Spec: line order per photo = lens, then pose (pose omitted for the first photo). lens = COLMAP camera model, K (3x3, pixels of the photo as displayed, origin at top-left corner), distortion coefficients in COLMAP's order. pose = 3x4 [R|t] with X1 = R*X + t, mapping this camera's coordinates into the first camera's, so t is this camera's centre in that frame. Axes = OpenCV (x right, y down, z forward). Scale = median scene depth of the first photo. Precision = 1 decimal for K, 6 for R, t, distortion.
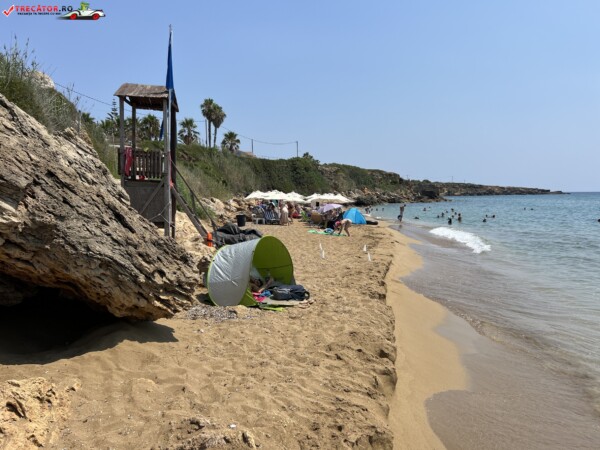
lens RADIAL K [[455.9, 0, 297.0], [0, 455.9, 232.5], [0, 0, 1]] dist [0.037786, -0.043112]
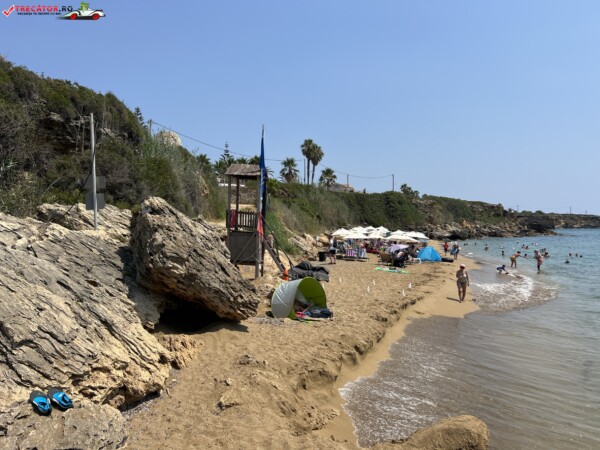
lens RADIAL K [[455.9, 0, 293.0], [0, 455.9, 231.1], [0, 0, 1]] dist [0.037786, -0.043112]
pose [[0.973964, 0.011324, -0.226421, 0.054261], [-0.026399, 0.997622, -0.063660, -0.011505], [0.225162, 0.067980, 0.971947, -0.133268]]
